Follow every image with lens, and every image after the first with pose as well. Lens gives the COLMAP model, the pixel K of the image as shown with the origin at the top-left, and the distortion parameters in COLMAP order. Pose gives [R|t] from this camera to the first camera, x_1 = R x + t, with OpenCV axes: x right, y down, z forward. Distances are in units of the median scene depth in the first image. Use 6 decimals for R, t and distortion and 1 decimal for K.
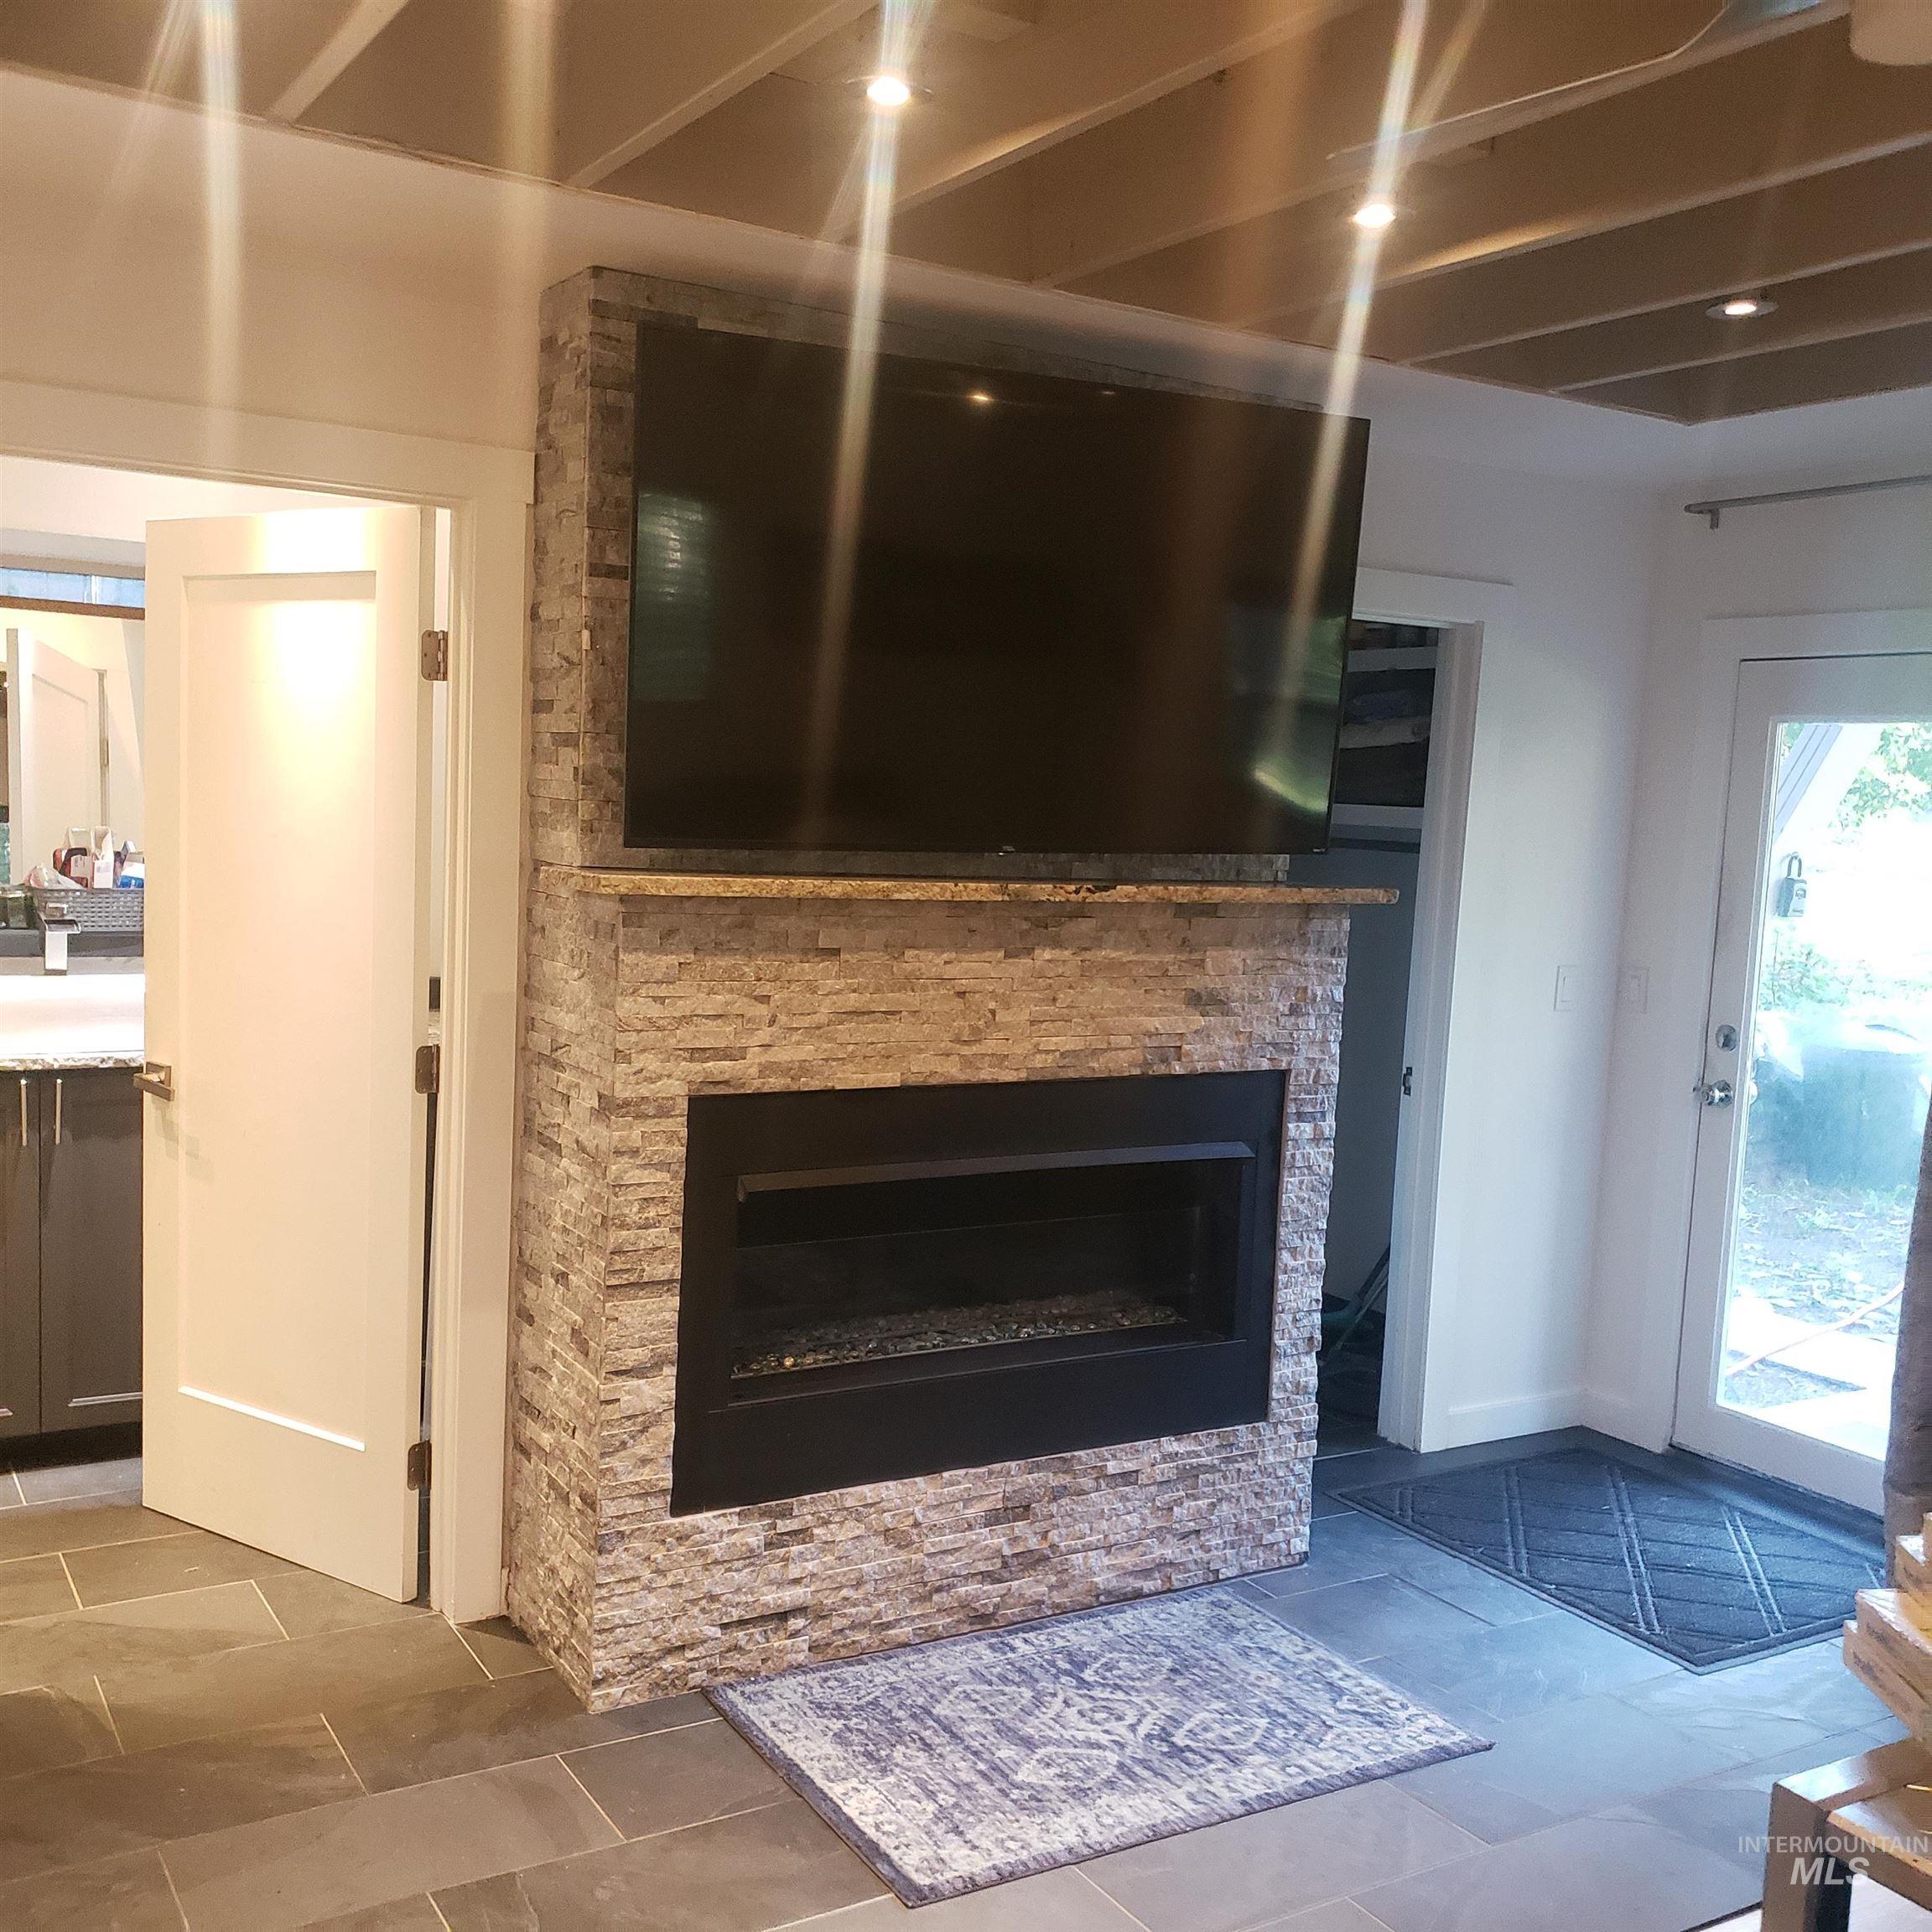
lens RADIAL K [[2018.9, 0, 1010.0], [0, 2018.9, 939.5], [0, 0, 1]] dist [0.076337, -0.127351]
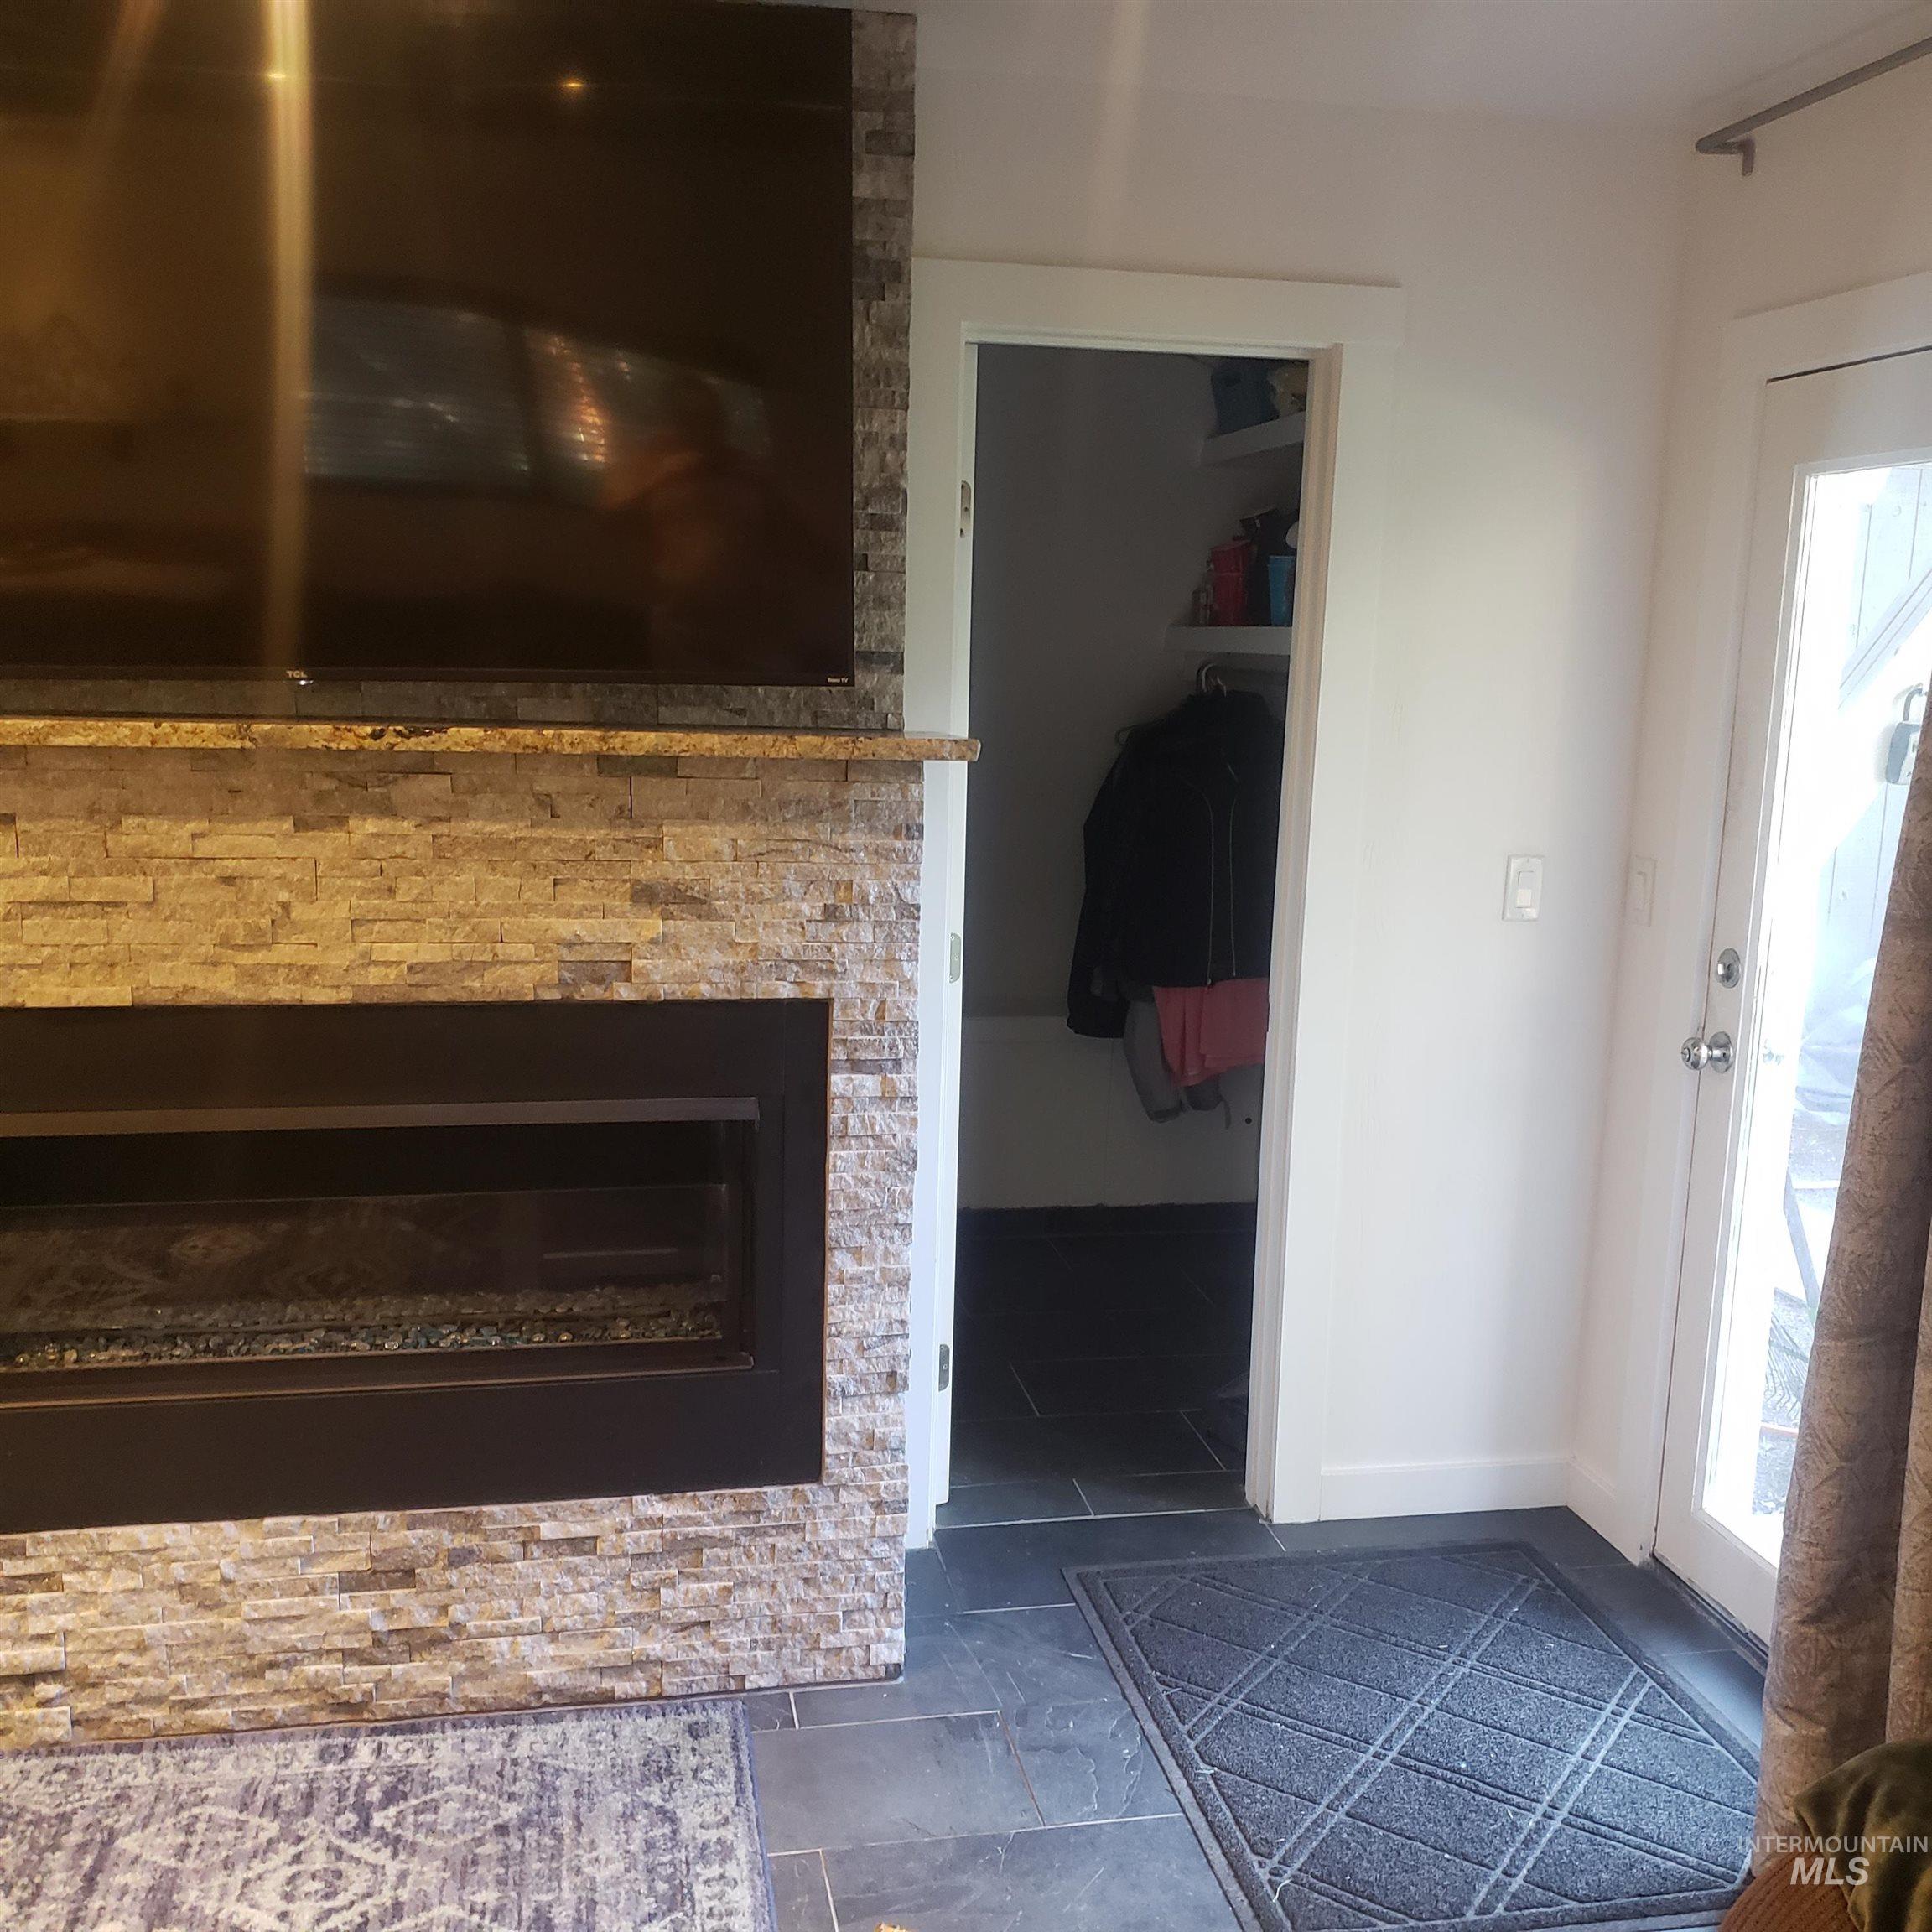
lens RADIAL K [[2034.3, 0, 971.4], [0, 2034.3, 1001.3], [0, 0, 1]] dist [0.025794, -0.040366]
pose [[0.940982, 0.039599, -0.336132, 0.447151], [-0.009928, 0.995934, 0.089536, 0.002268], [0.338310, -0.080915, 0.937549, 0.386232]]
